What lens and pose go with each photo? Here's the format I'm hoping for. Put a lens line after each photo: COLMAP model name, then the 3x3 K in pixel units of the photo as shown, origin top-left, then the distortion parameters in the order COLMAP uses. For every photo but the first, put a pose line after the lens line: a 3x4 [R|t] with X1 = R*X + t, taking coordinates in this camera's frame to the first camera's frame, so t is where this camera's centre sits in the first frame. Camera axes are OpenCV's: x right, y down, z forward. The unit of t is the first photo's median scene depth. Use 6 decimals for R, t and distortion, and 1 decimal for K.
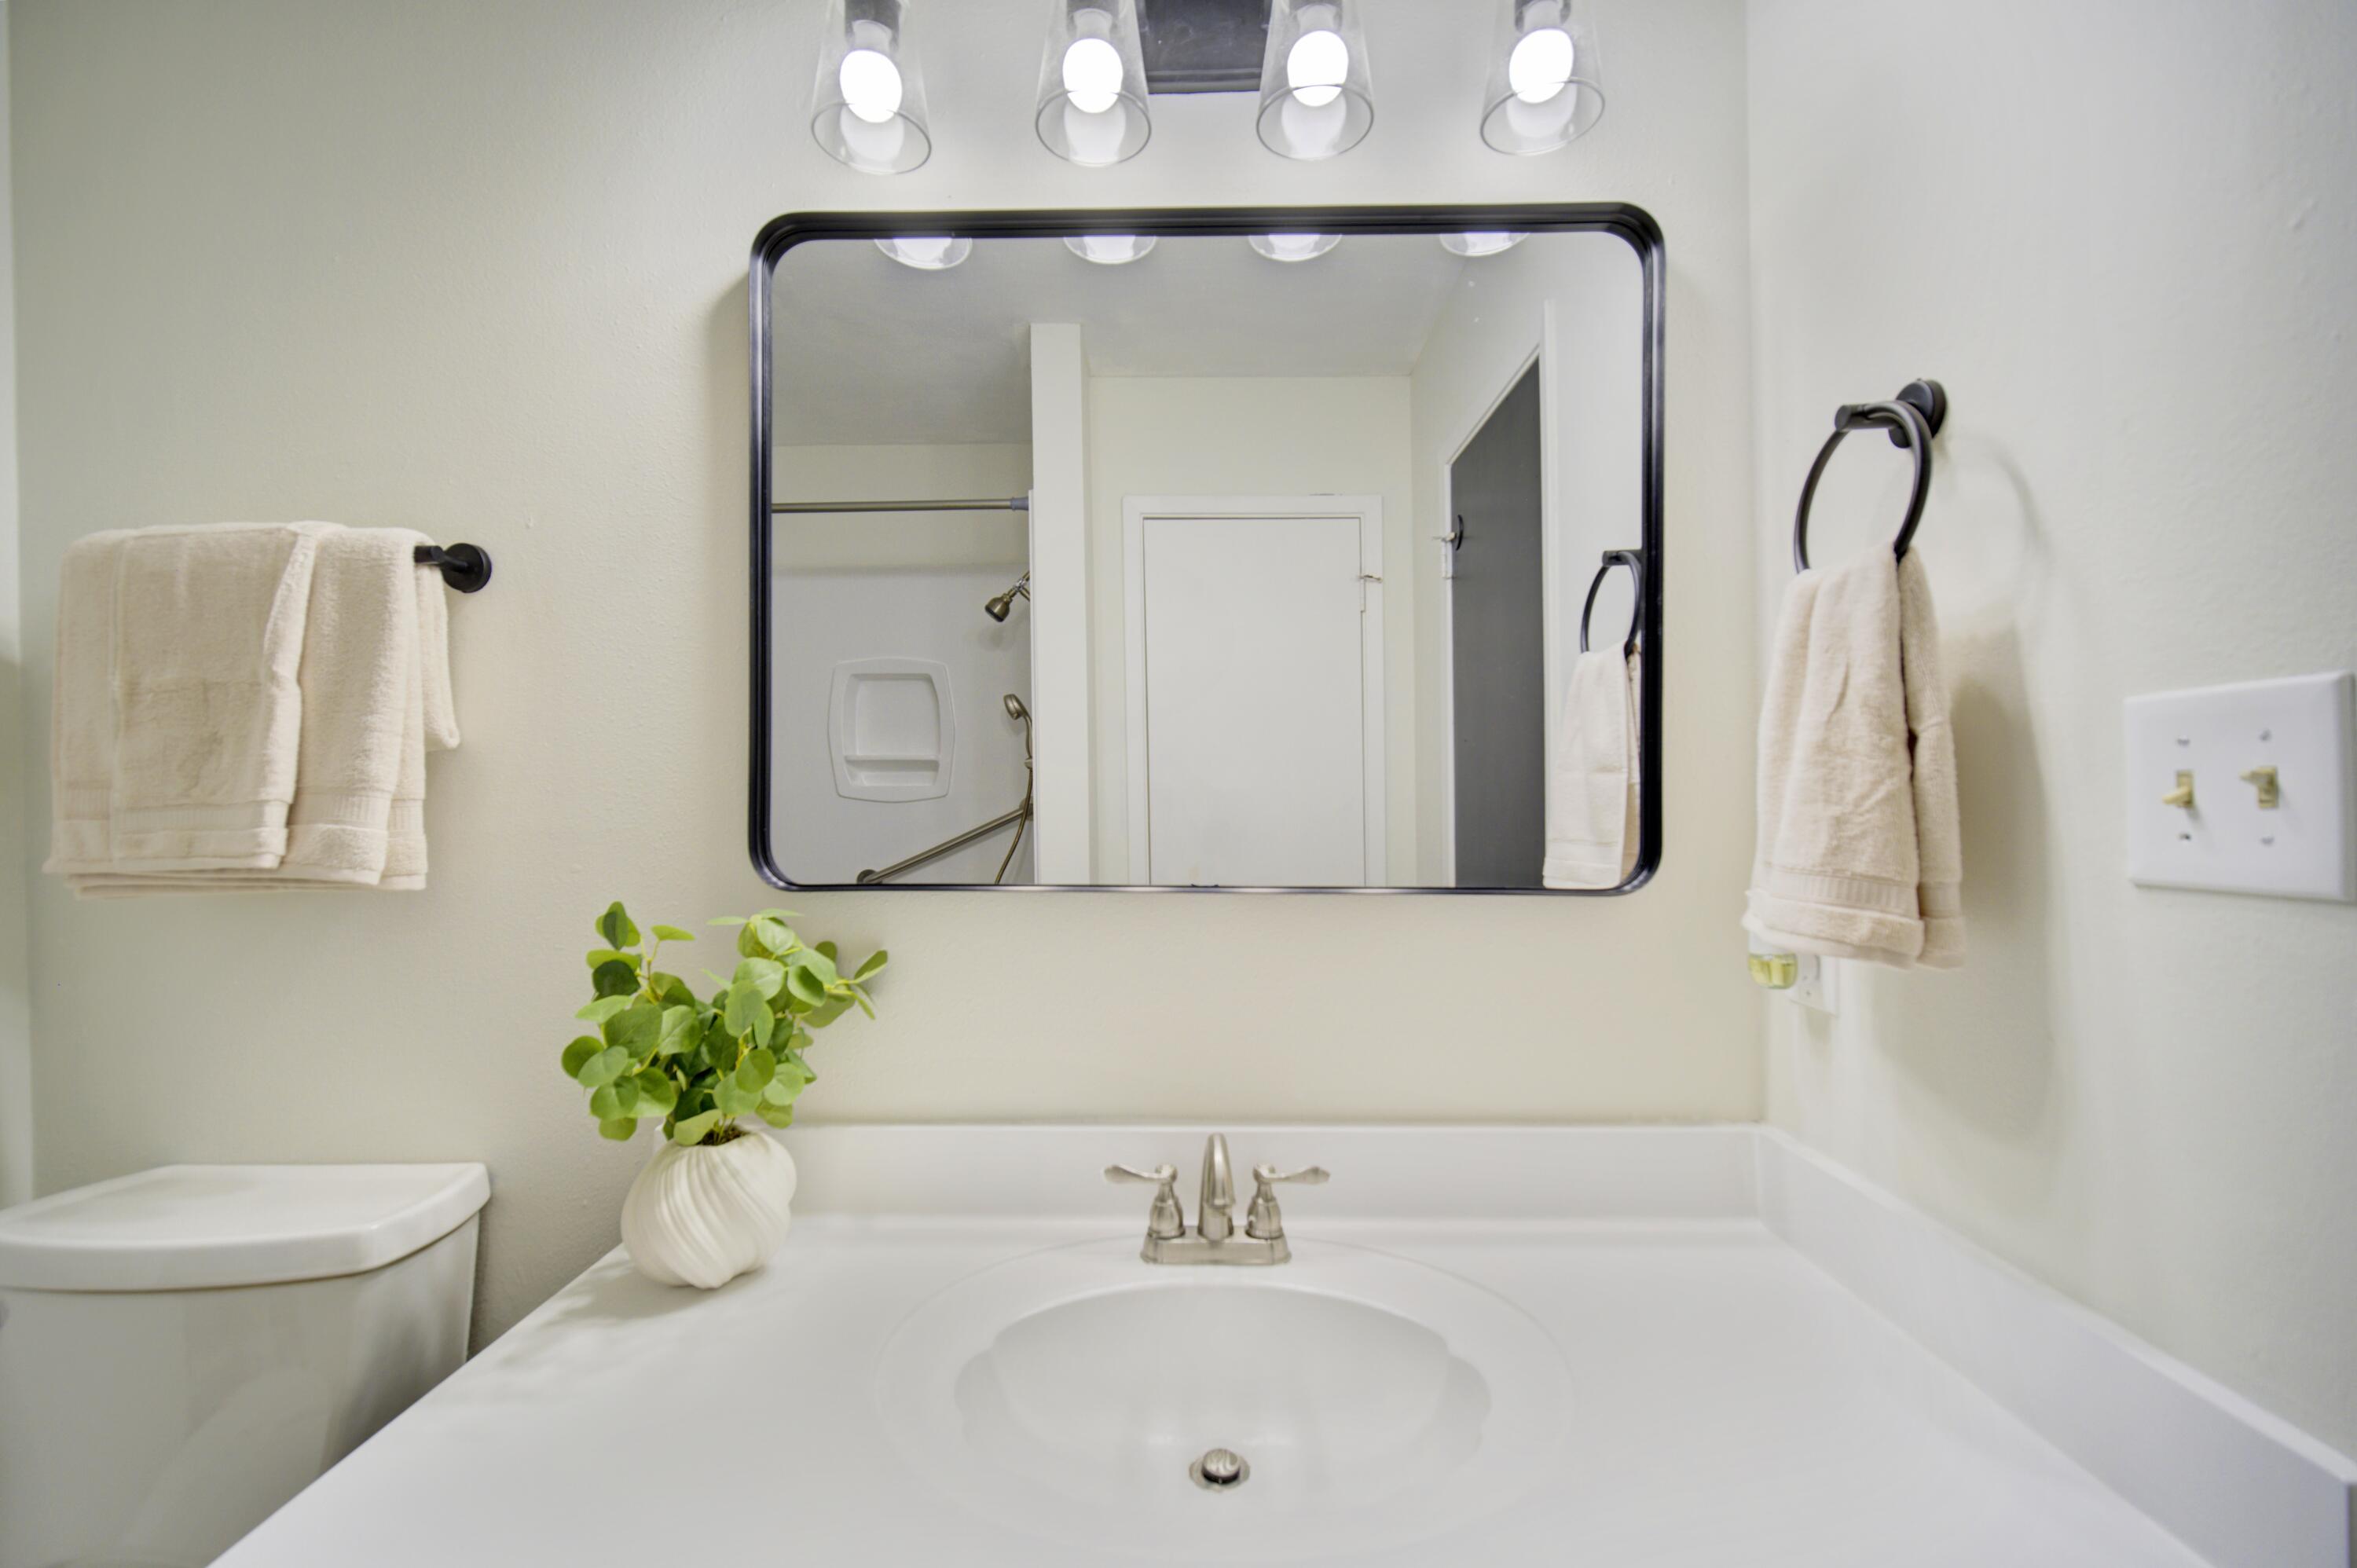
lens RADIAL K [[942.4, 0, 1178.5], [0, 942.4, 784.0], [0, 0, 1]] dist [-0.003691, -0.000041]
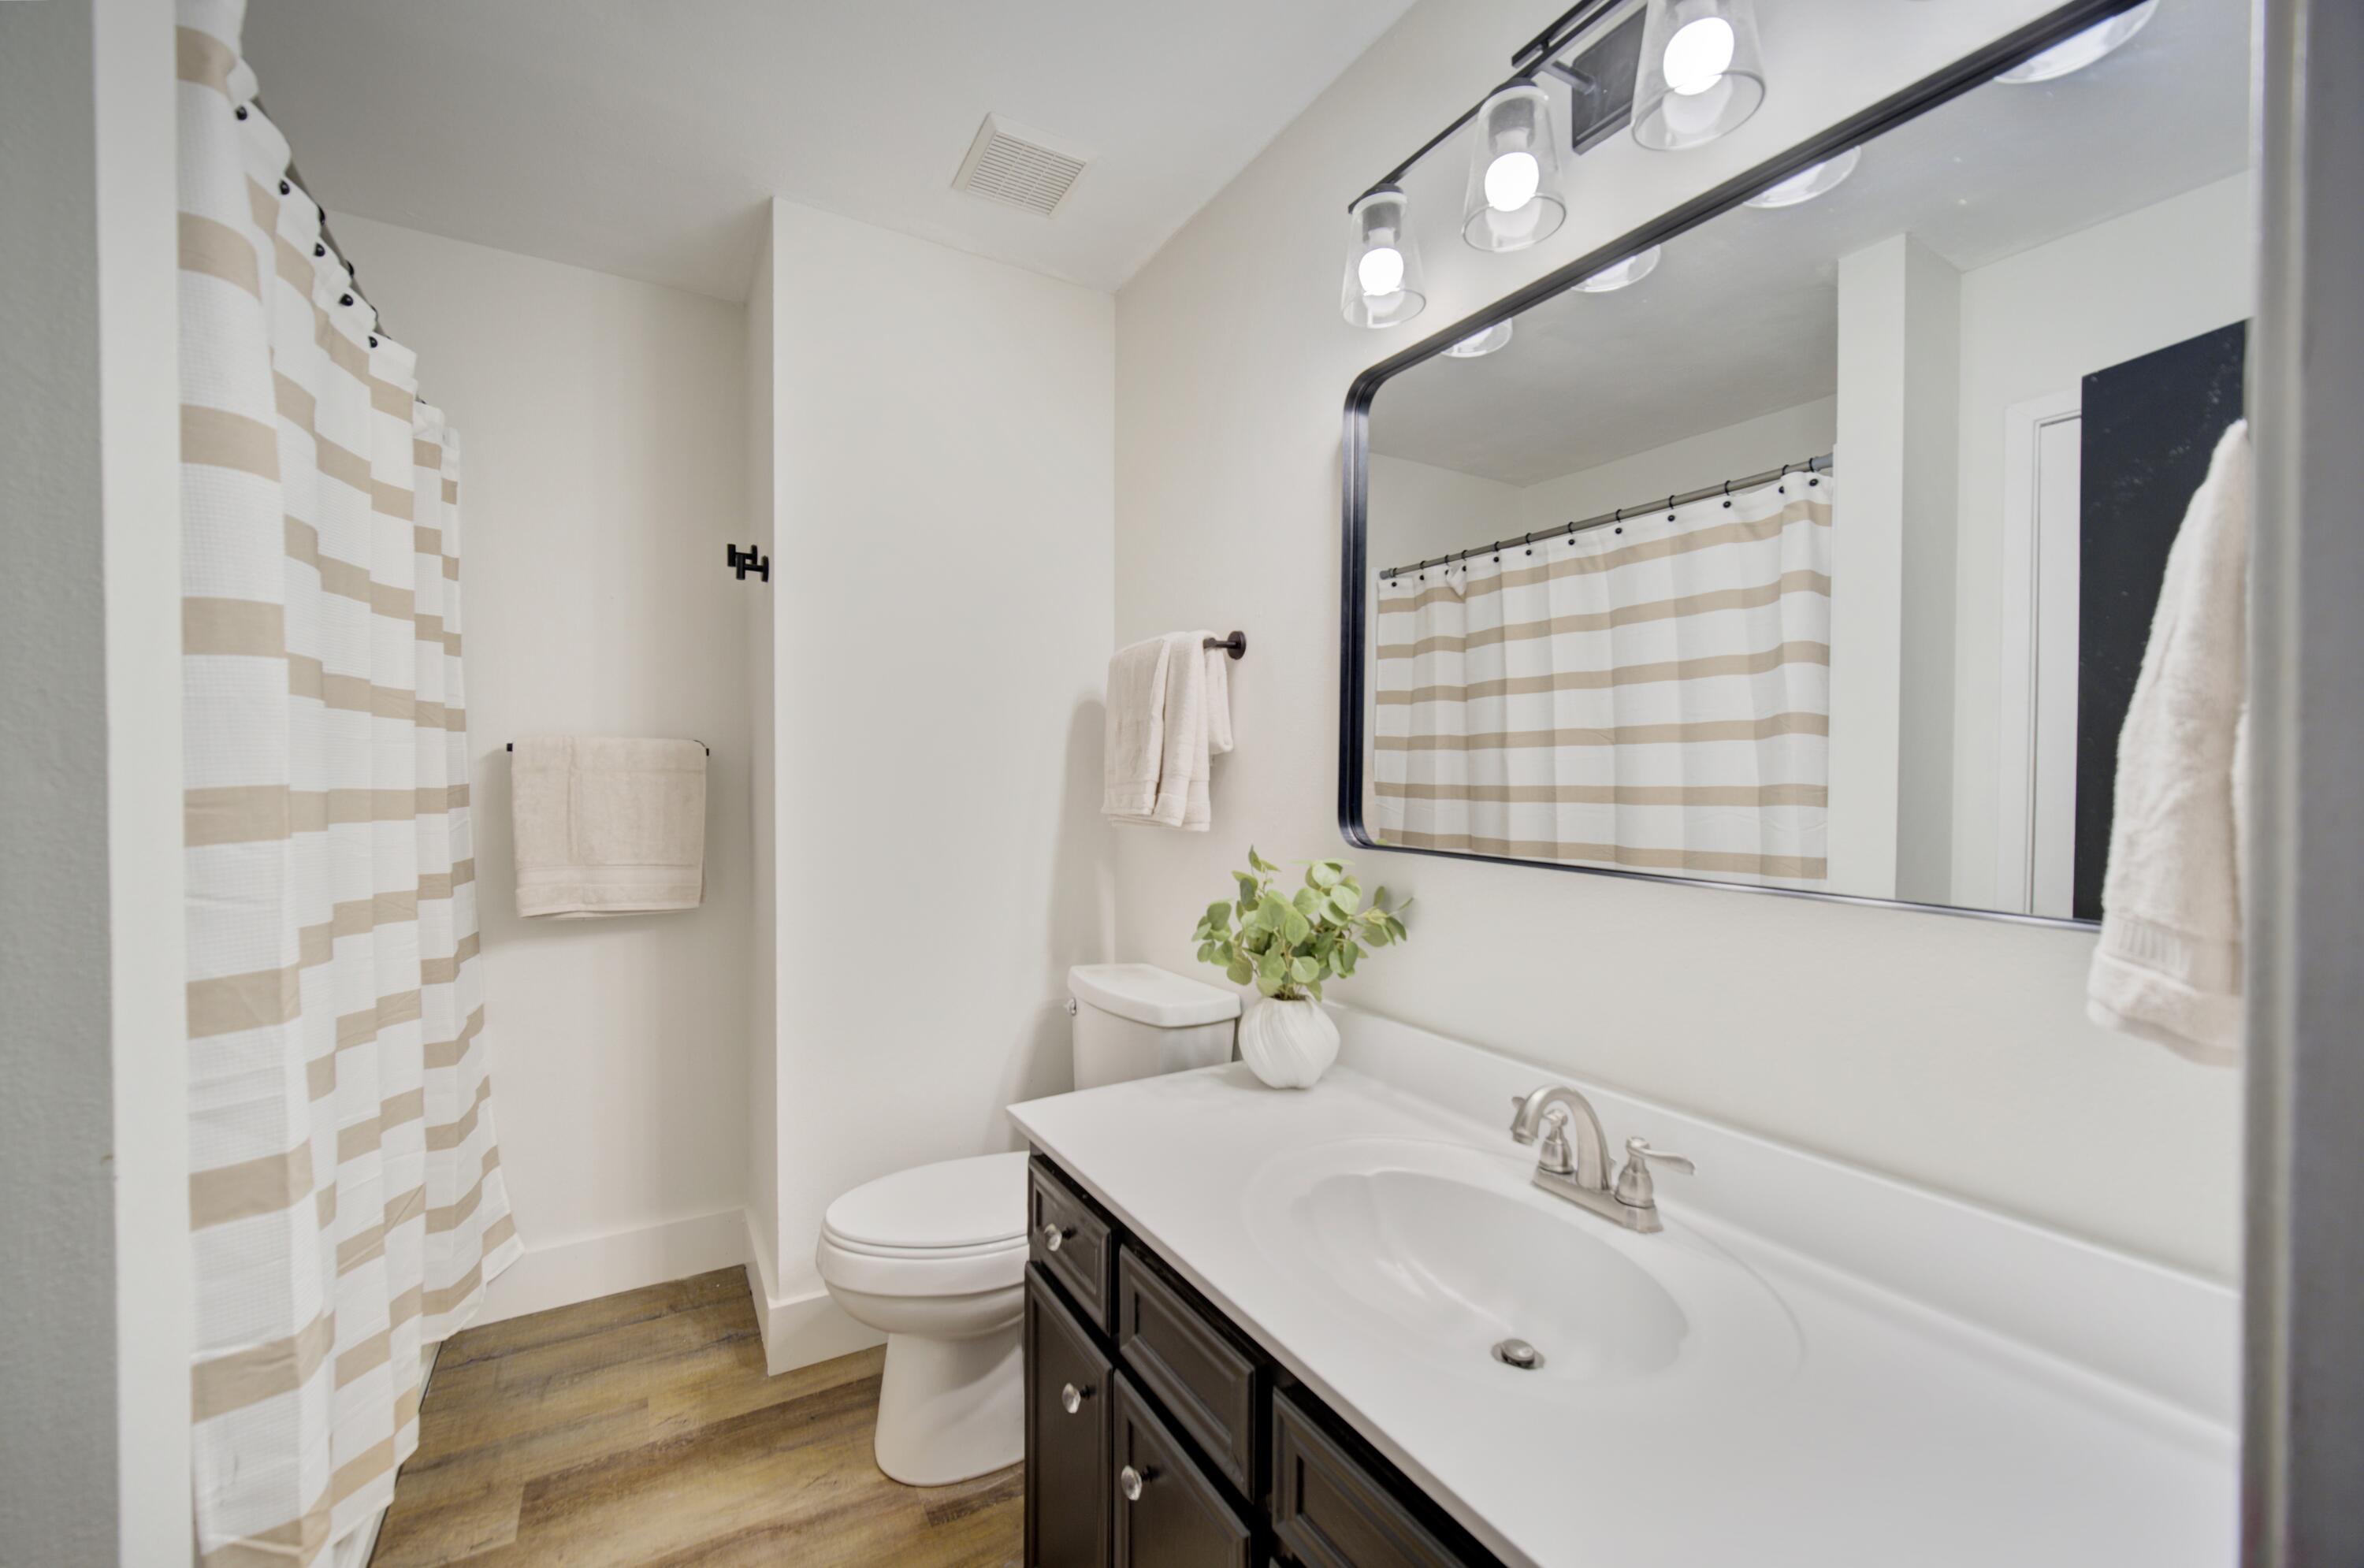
lens RADIAL K [[945.2, 0, 1182.0], [0, 945.2, 784.0], [0, 0, 1]] dist [-0.003691, -0.000041]
pose [[0.530599, 0.017449, -0.847443, 0.721356], [-0.004000, 0.999829, 0.018082, -0.011054], [0.847614, -0.006204, 0.530578, 0.006456]]
